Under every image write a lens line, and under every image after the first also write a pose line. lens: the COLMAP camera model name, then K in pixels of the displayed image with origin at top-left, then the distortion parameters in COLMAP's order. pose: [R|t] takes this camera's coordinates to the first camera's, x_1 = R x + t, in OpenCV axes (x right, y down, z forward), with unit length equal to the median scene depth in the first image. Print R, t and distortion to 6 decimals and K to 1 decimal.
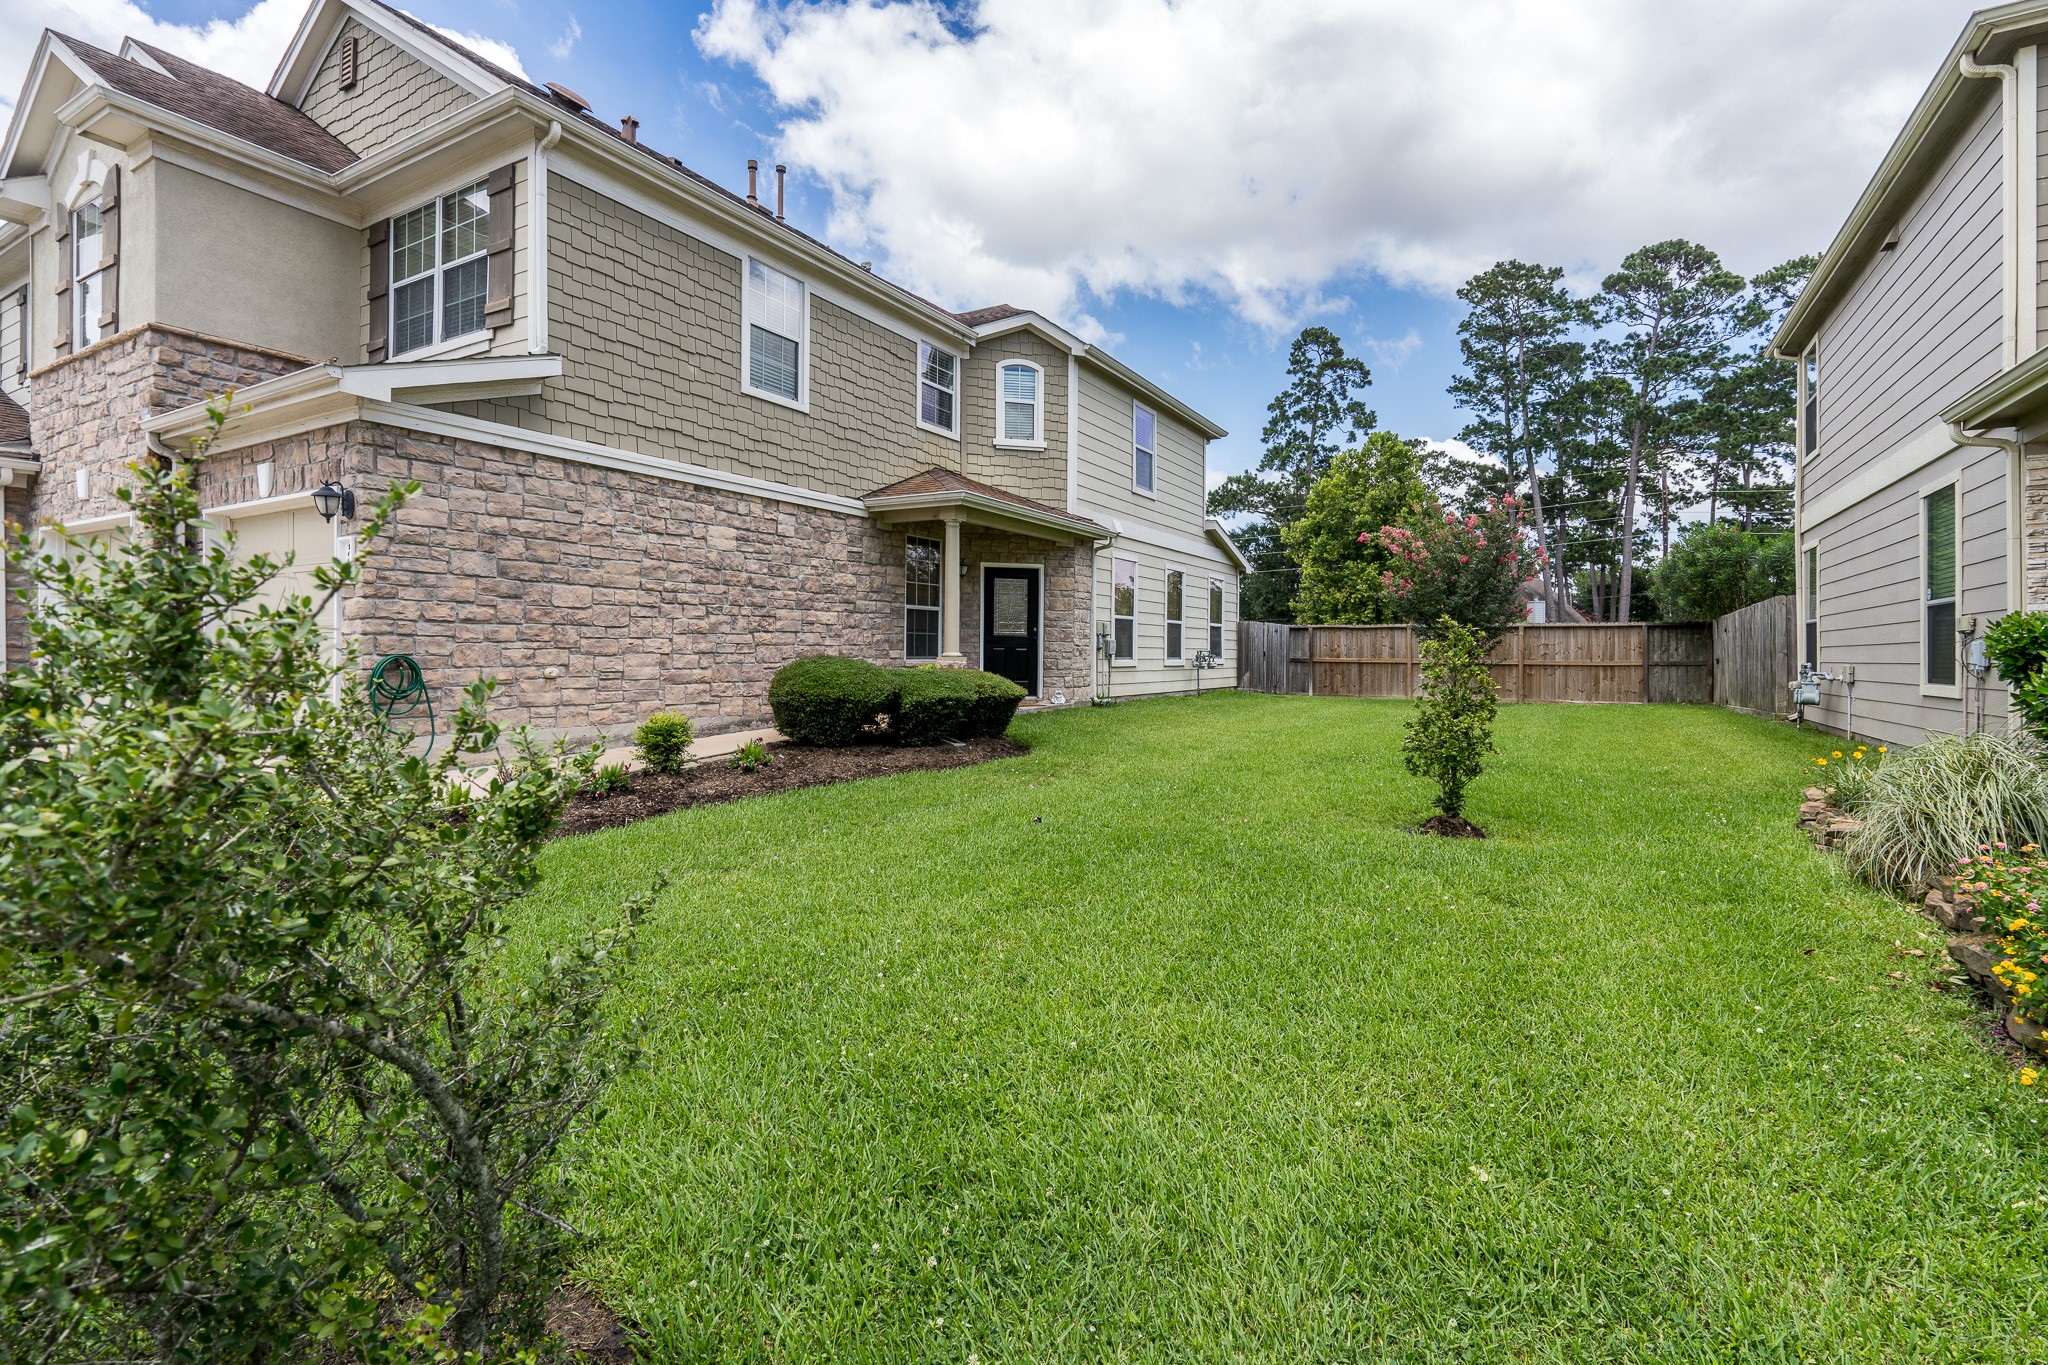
lens RADIAL K [[940.6, 0, 907.9], [0, 940.6, 634.5], [0, 0, 1]] dist [-0.009272, 0.003748]
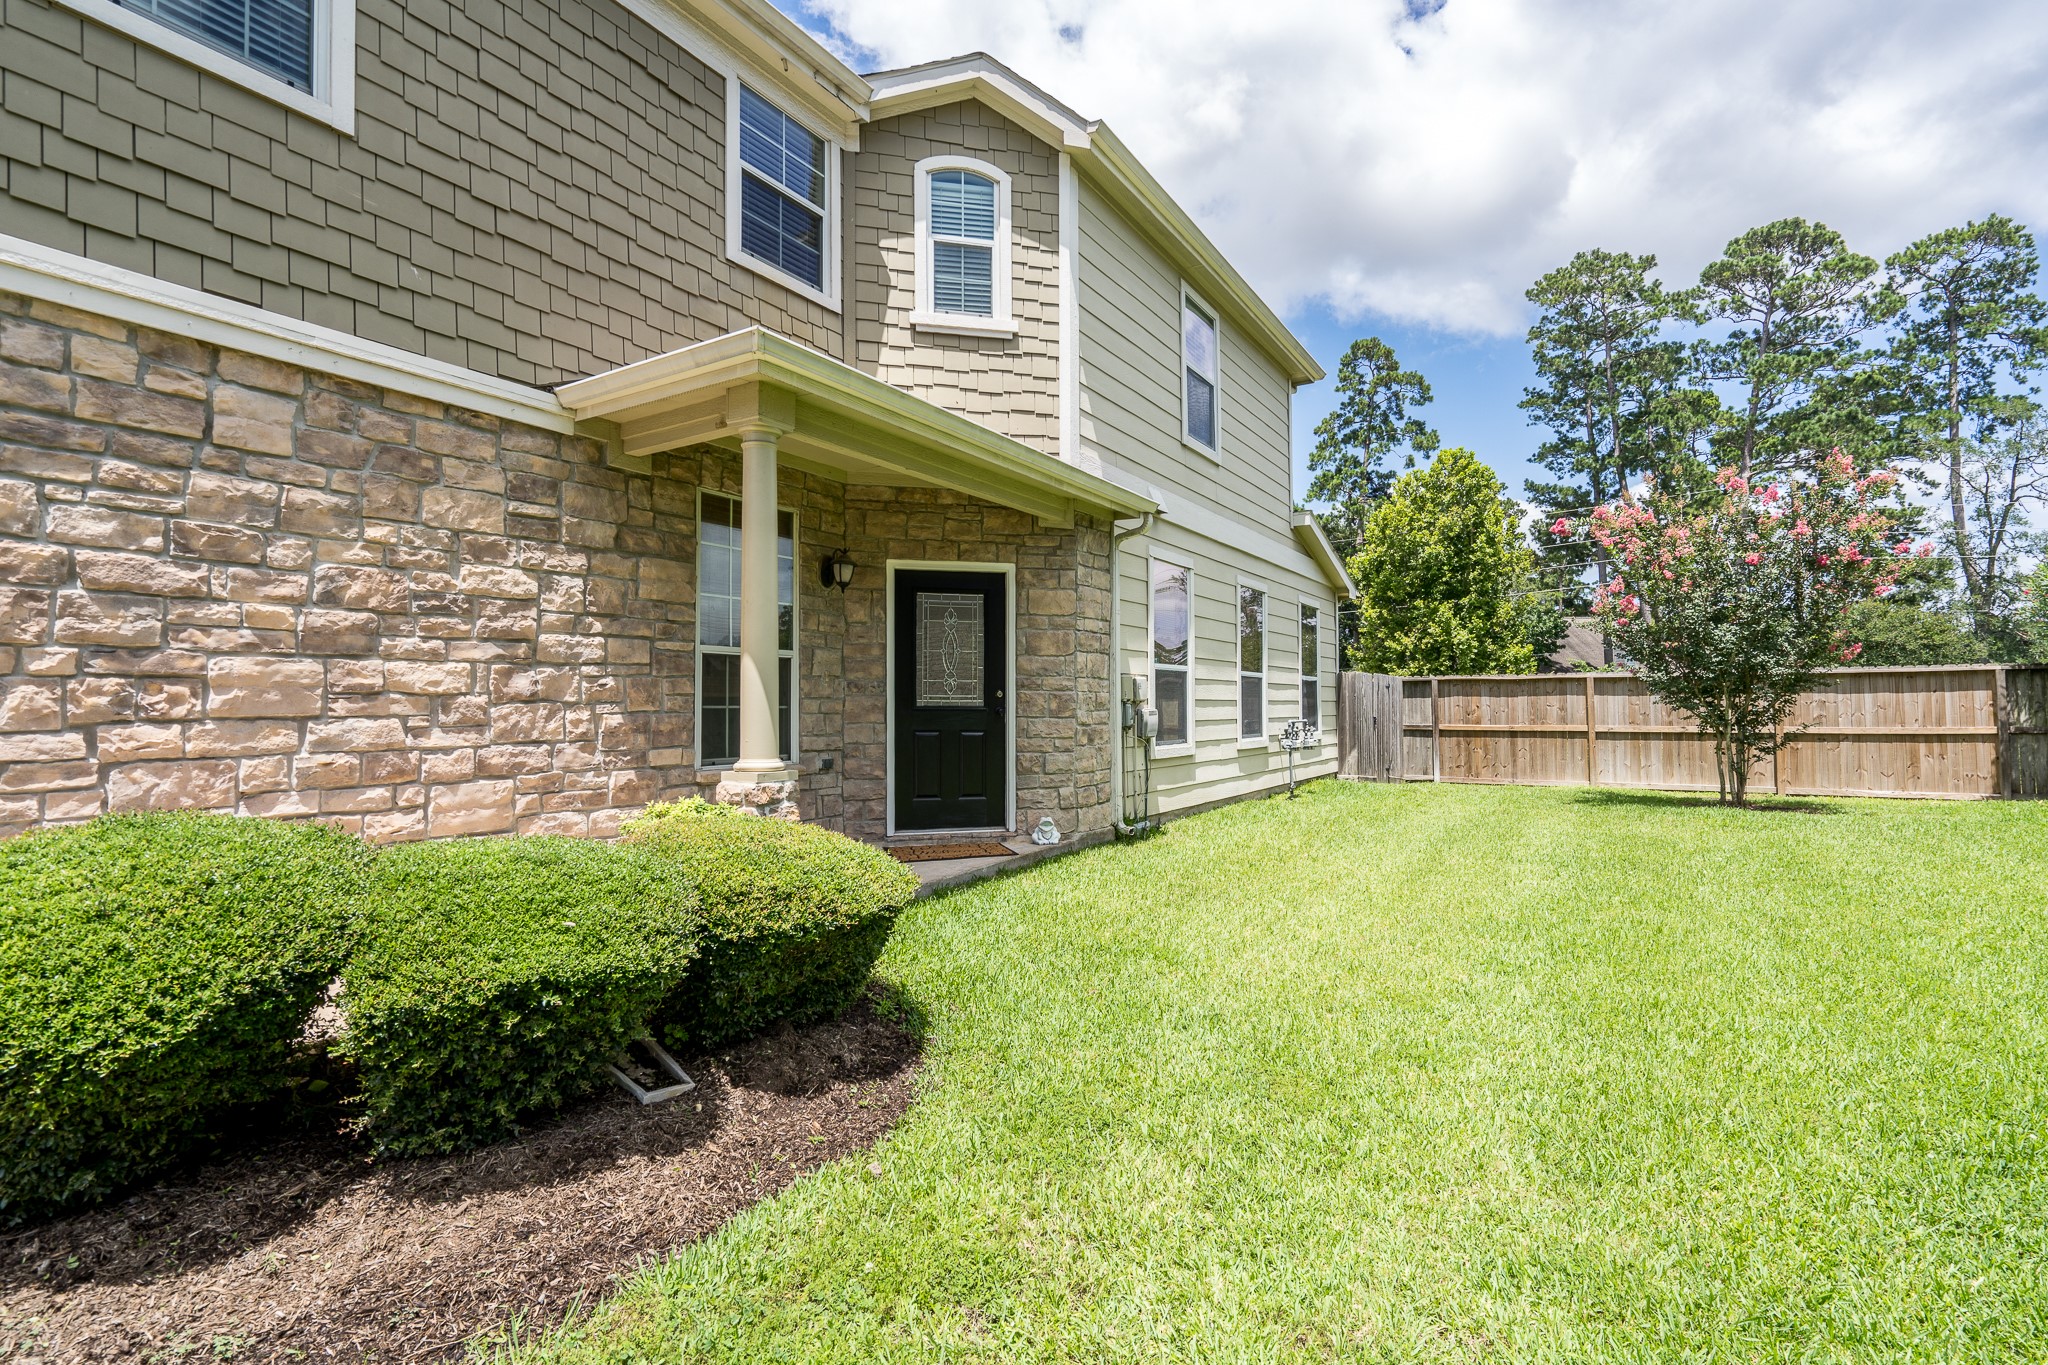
lens RADIAL K [[940.6, 0, 1023.8], [0, 940.6, 687.7], [0, 0, 1]] dist [-0.009272, 0.003748]
pose [[0.996165, -0.014321, 0.086320, 0.077153], [0.014426, 0.999896, -0.000595, -0.006145], [-0.086302, 0.001838, 0.996267, 0.367146]]
